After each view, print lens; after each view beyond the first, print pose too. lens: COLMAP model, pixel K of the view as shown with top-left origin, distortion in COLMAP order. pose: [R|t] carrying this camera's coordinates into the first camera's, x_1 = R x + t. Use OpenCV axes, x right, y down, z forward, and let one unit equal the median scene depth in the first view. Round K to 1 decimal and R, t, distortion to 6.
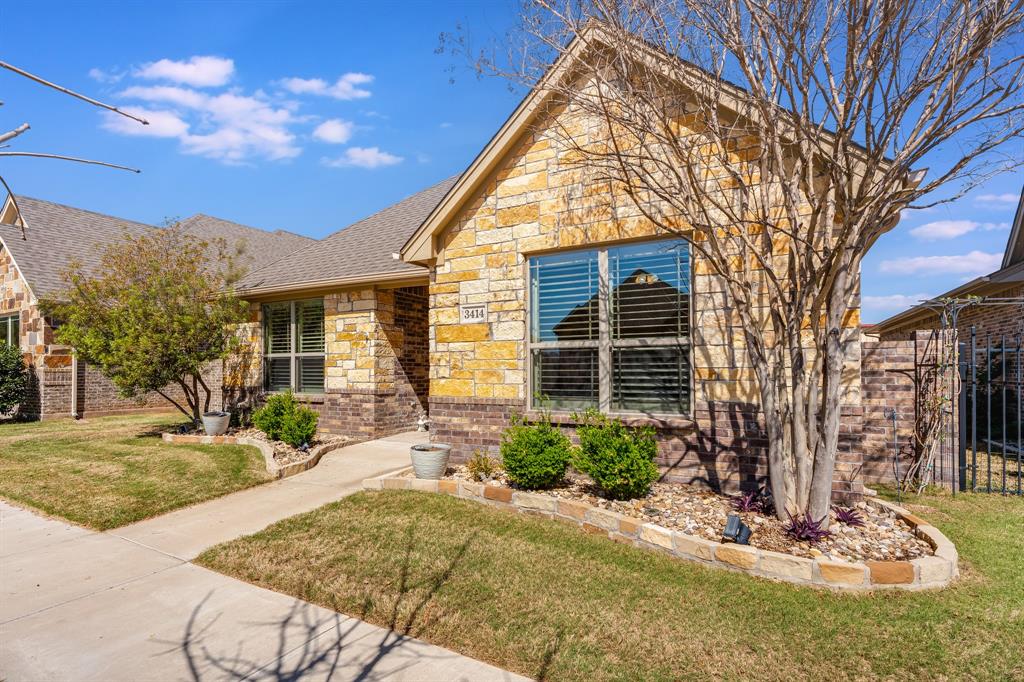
lens RADIAL K [[497.1, 0, 511.0], [0, 497.1, 366.9], [0, 0, 1]] dist [0.002849, 0.000615]
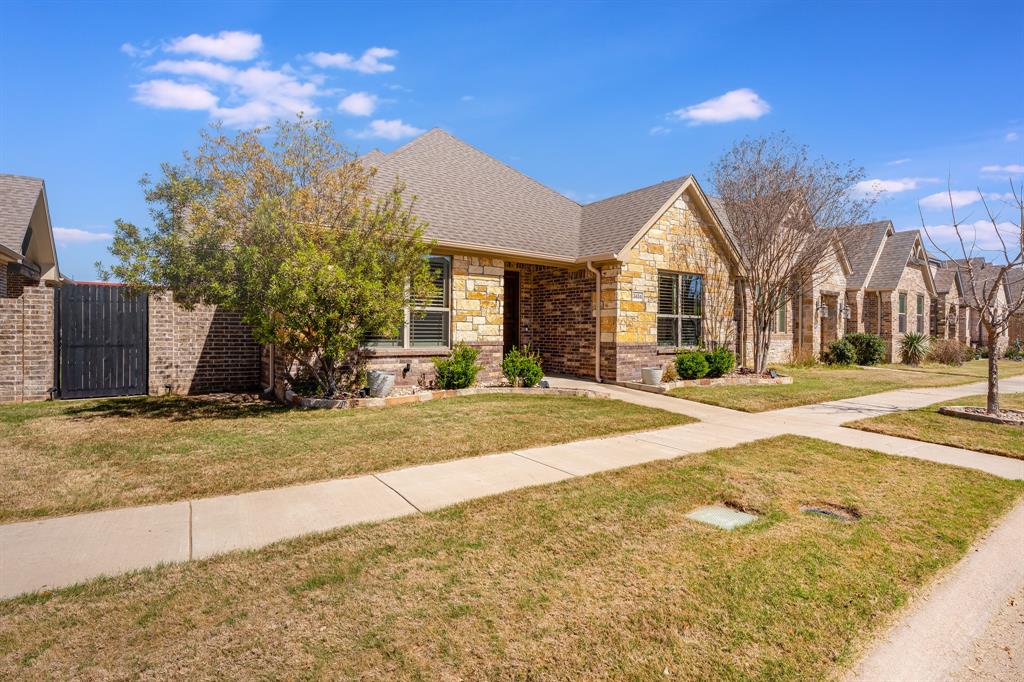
lens RADIAL K [[482.1, 0, 512.0], [0, 482.1, 333.6], [0, 0, 1]] dist [0.000715, 0.000126]
pose [[0.450524, 0.004272, 0.892754, -1.802553], [-0.015003, 0.999884, 0.002786, 0.030244], [-0.892638, -0.014649, 0.450536, 0.597428]]
